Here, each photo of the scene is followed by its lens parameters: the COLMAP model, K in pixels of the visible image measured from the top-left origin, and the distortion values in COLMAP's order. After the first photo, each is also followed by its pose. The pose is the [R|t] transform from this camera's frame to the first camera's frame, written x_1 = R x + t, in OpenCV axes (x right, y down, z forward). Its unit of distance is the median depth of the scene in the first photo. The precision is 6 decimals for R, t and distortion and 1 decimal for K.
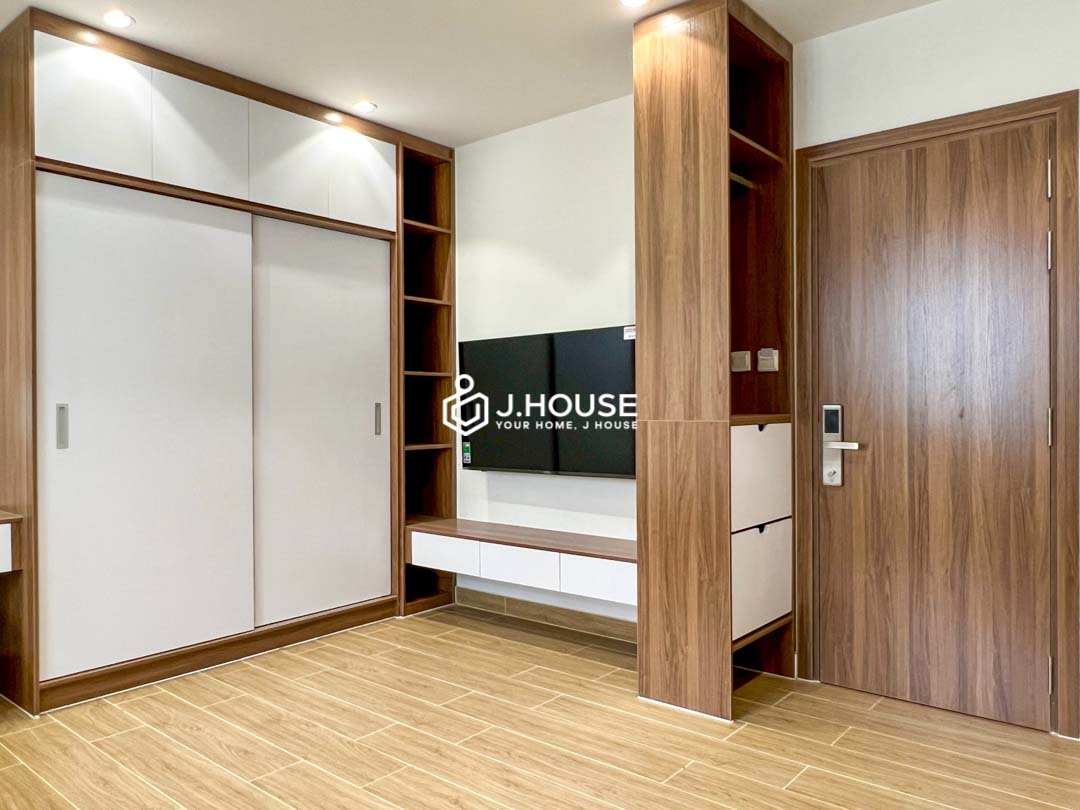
lens RADIAL K [[792.0, 0, 532.2], [0, 792.0, 406.2], [0, 0, 1]] dist [0.004051, -0.000767]
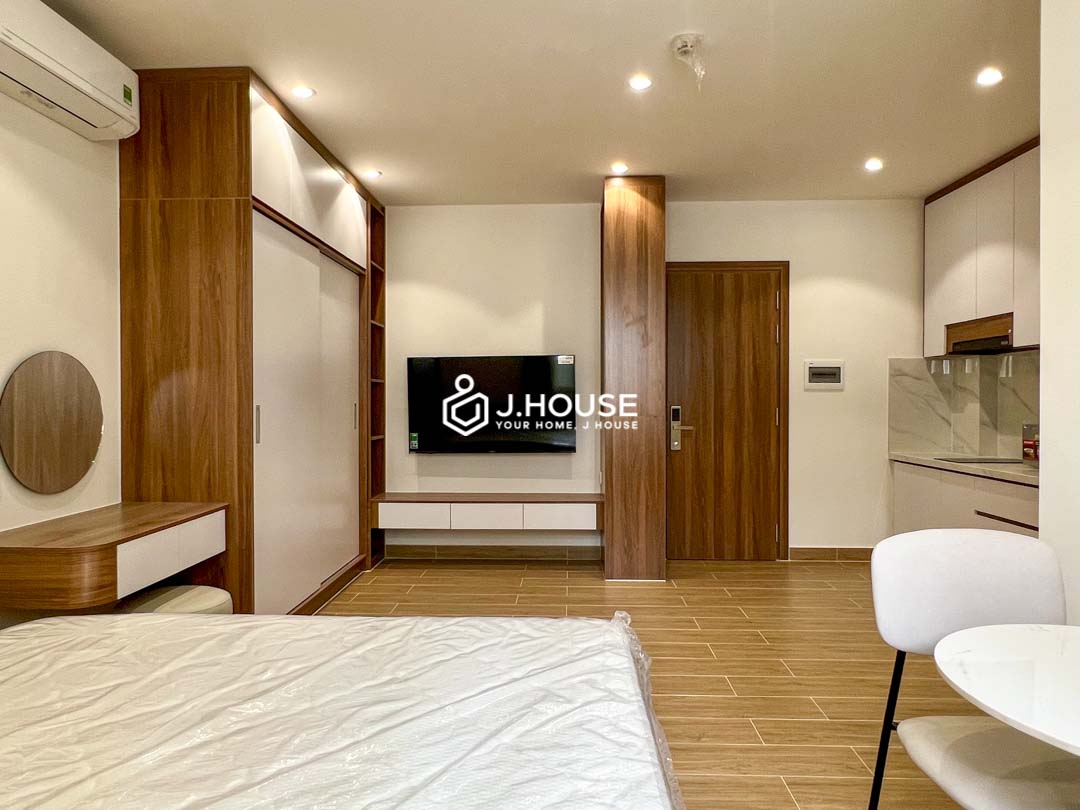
lens RADIAL K [[693.7, 0, 534.3], [0, 693.7, 405.7], [0, 0, 1]] dist [-0.000655, -0.002594]
pose [[0.793805, -0.001358, 0.608171, -0.892841], [-0.002418, 0.999983, 0.005388, -0.009977], [-0.608167, -0.005748, 0.793788, -0.073224]]
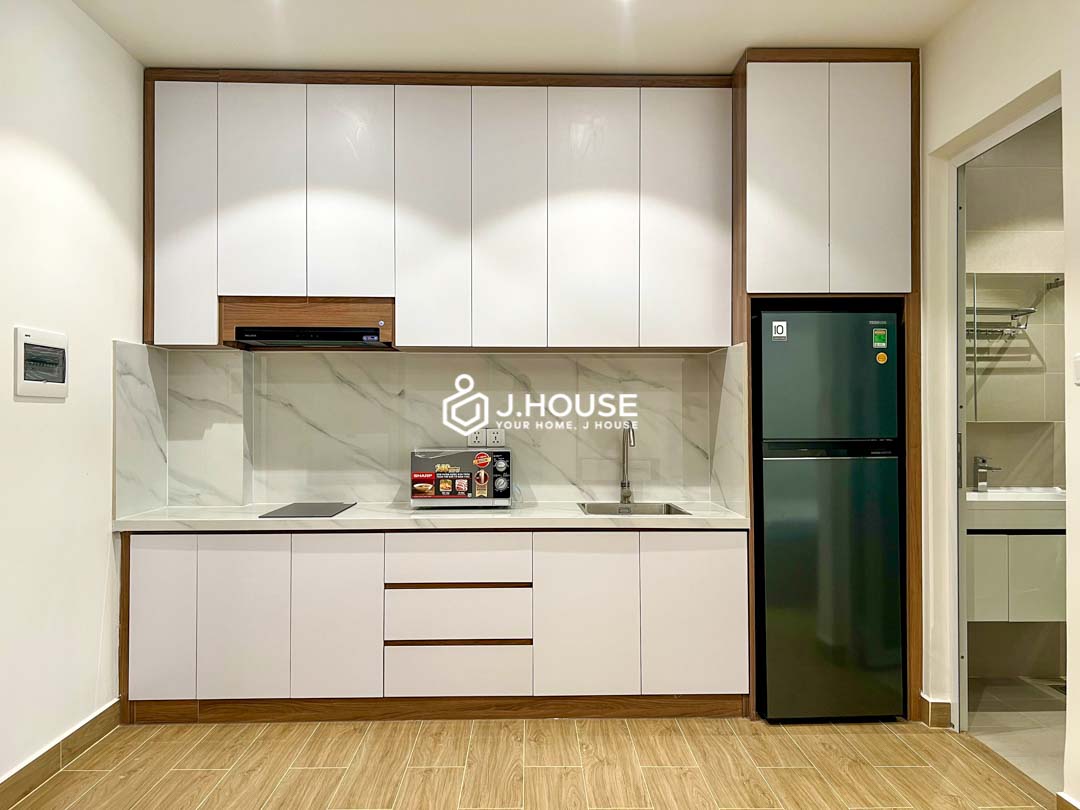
lens RADIAL K [[813.4, 0, 538.2], [0, 813.4, 407.3], [0, 0, 1]] dist [0.052196, -0.059213]
pose [[-0.660584, 0.013911, 0.750624, -0.339577], [0.004687, 0.999885, -0.014405, -0.014571], [-0.750738, -0.005998, -0.660573, 1.005155]]
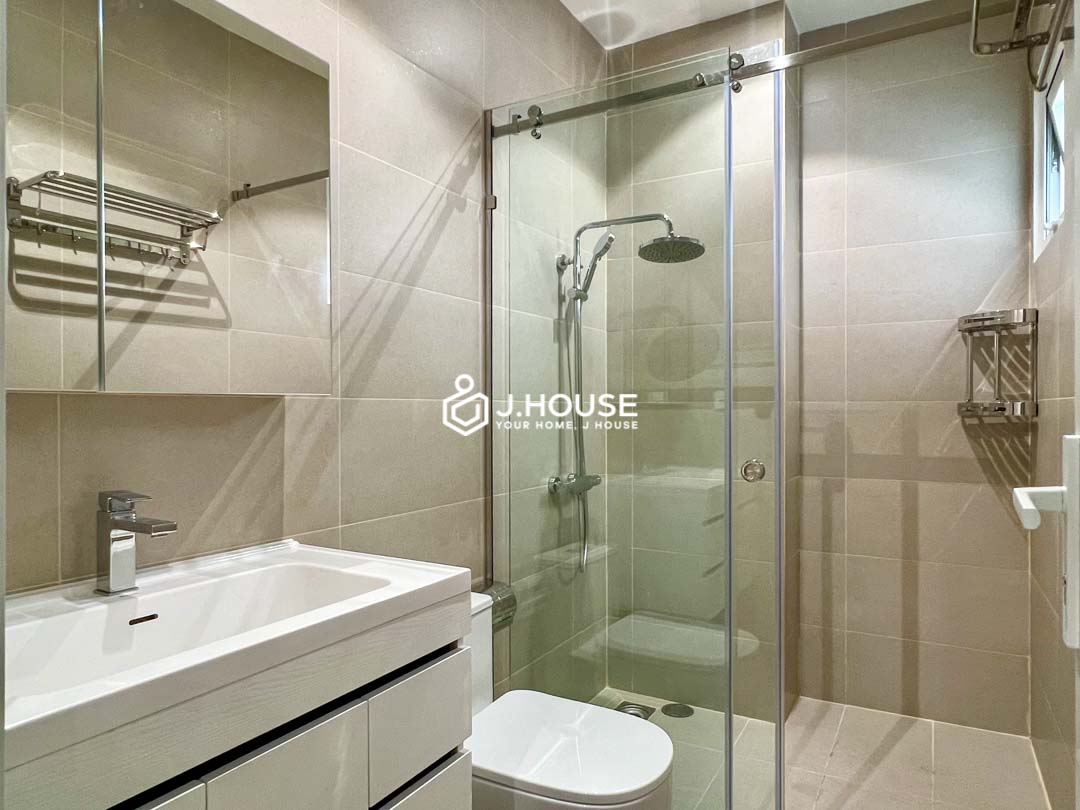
lens RADIAL K [[693.7, 0, 540.1], [0, 693.7, 408.8], [0, 0, 1]] dist [-0.000655, -0.002594]
pose [[-0.985421, 0.011458, -0.169746, -0.010586], [0.010806, 0.999930, 0.004766, 0.001294], [0.169789, 0.002862, -0.985476, 0.092621]]
